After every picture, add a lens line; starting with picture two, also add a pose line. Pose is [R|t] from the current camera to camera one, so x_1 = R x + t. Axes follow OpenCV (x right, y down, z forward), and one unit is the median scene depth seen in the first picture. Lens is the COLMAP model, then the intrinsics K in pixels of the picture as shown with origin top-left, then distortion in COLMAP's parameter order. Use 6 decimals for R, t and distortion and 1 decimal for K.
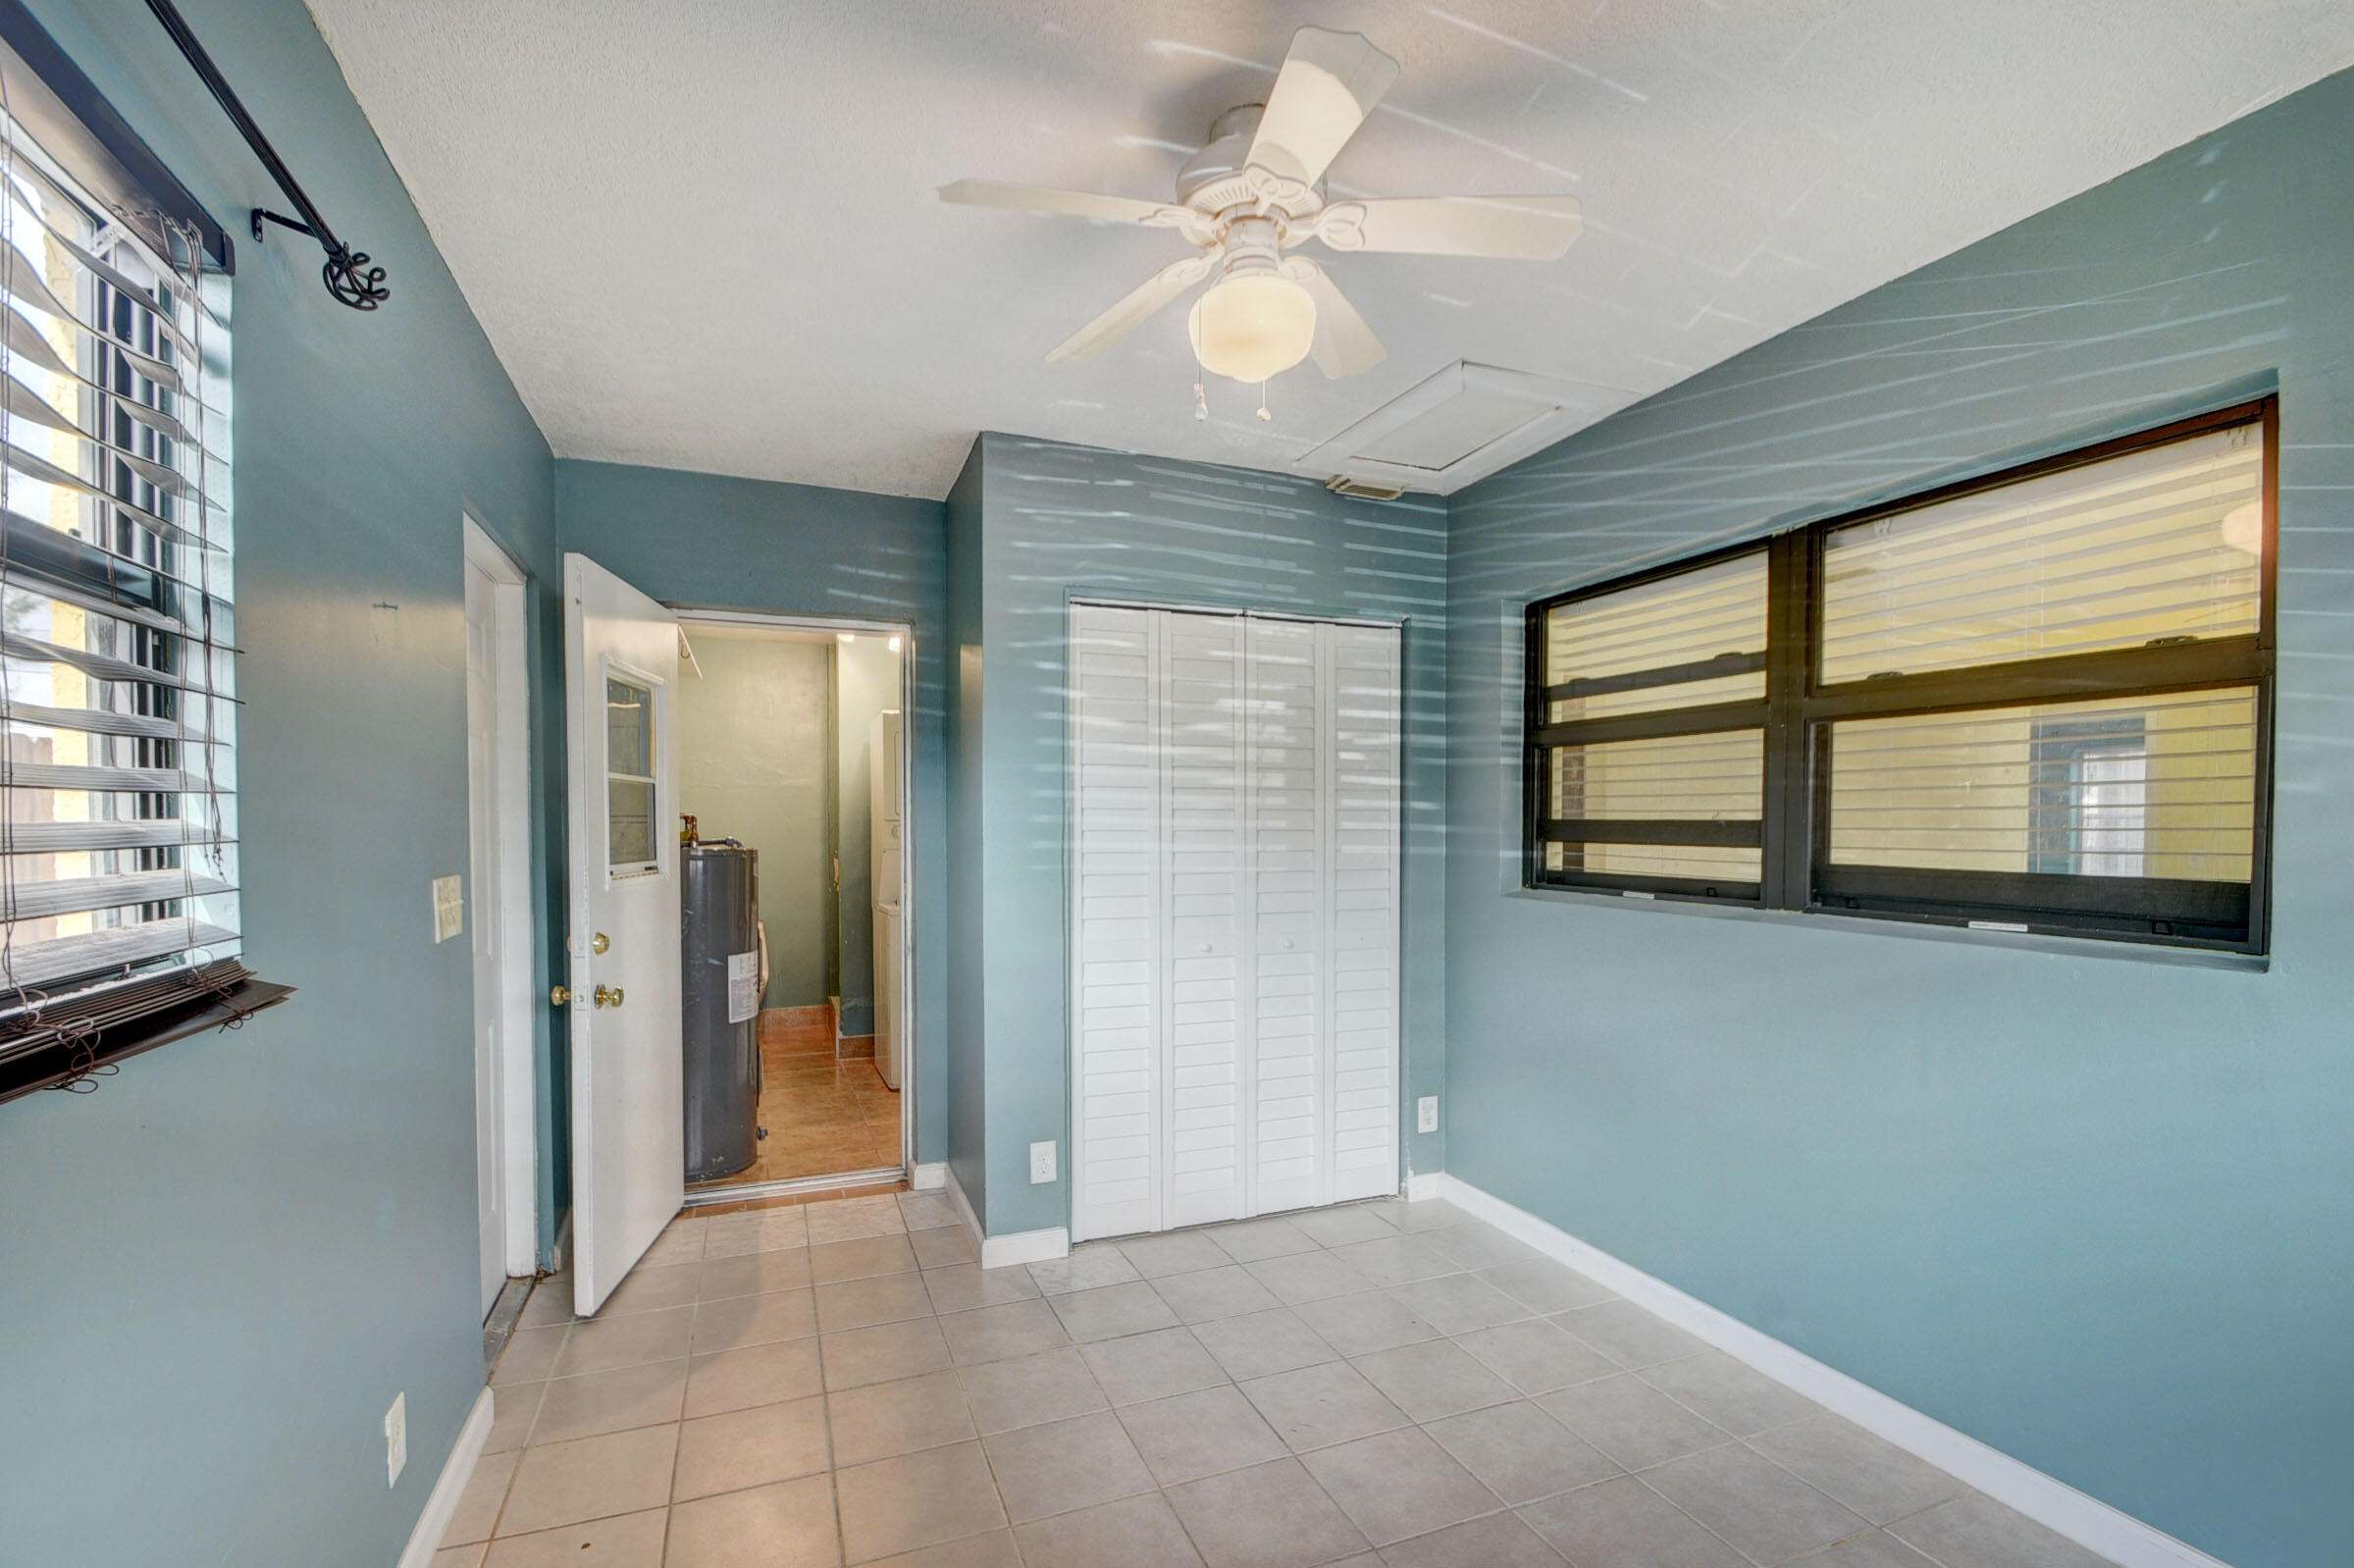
lens RADIAL K [[1046.3, 0, 1165.8], [0, 1046.3, 856.1], [0, 0, 1]] dist [0.017342, -0.019711]
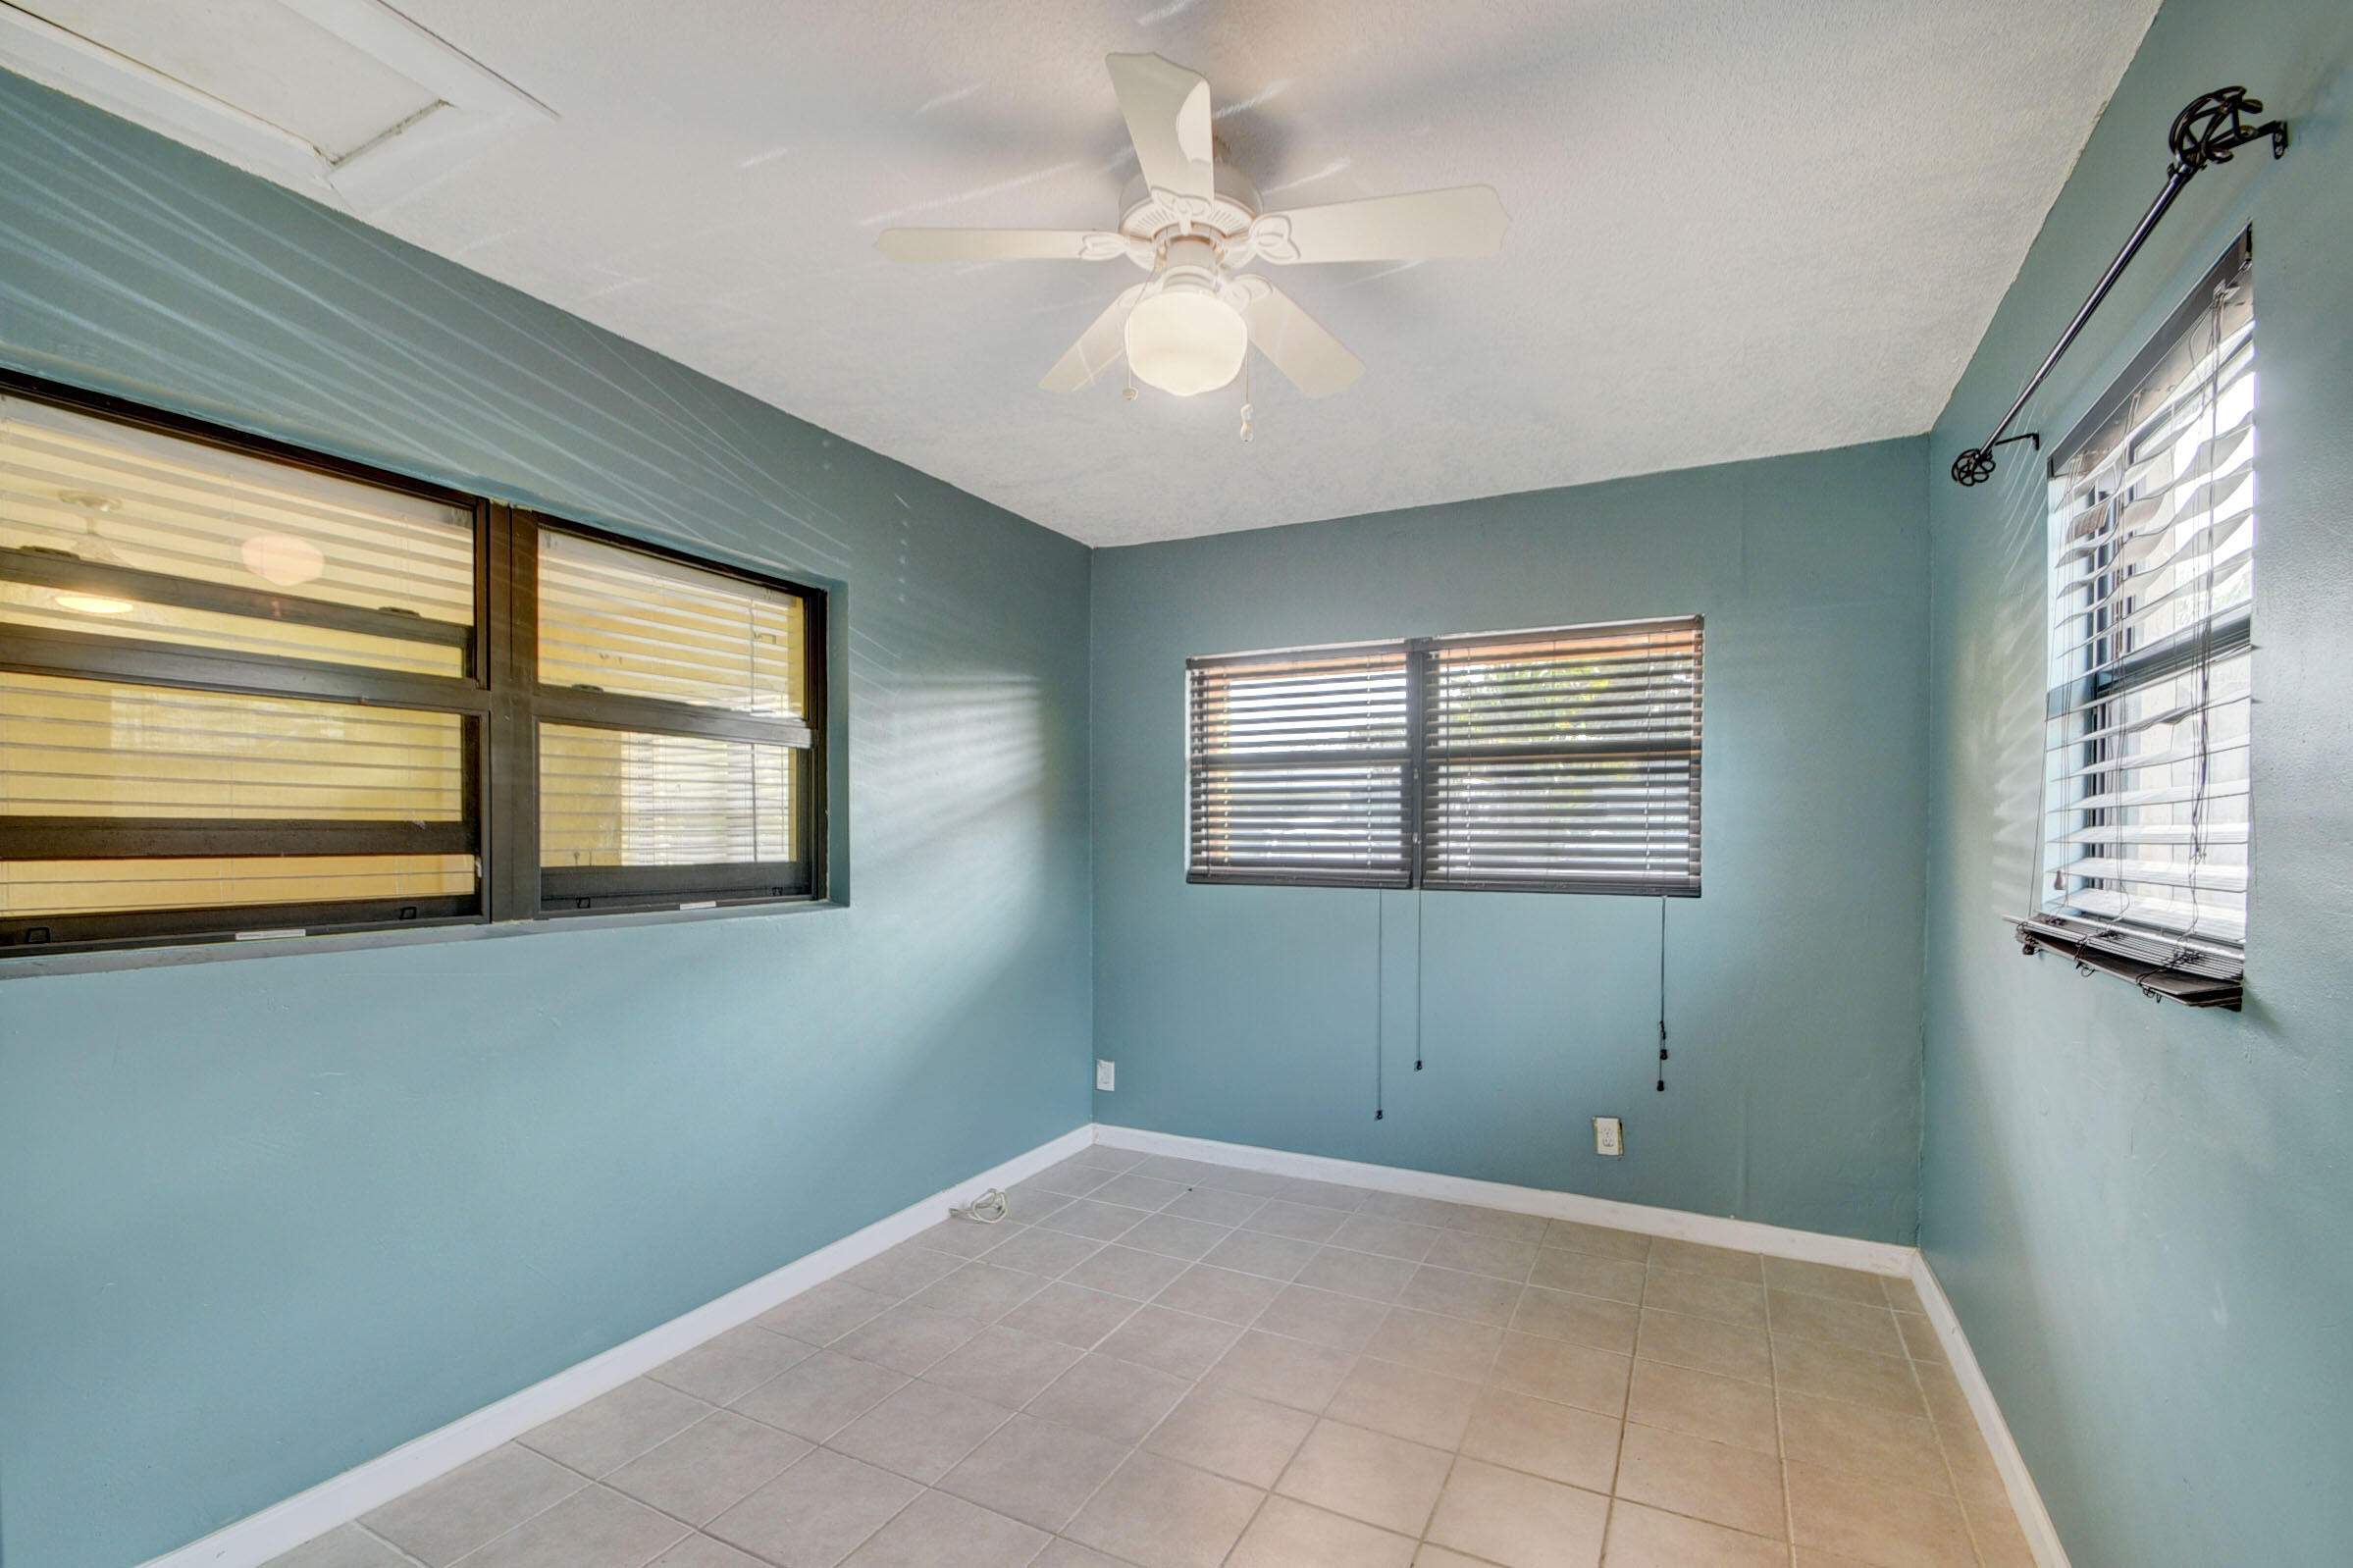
lens RADIAL K [[1029.1, 0, 1150.1], [0, 1029.1, 847.0], [0, 0, 1]] dist [0.003147, -0.007966]
pose [[-0.643592, -0.021109, 0.765078, -0.466534], [0.015301, 0.999065, 0.040437, -0.041808], [-0.765216, 0.037731, -0.642667, 1.185311]]
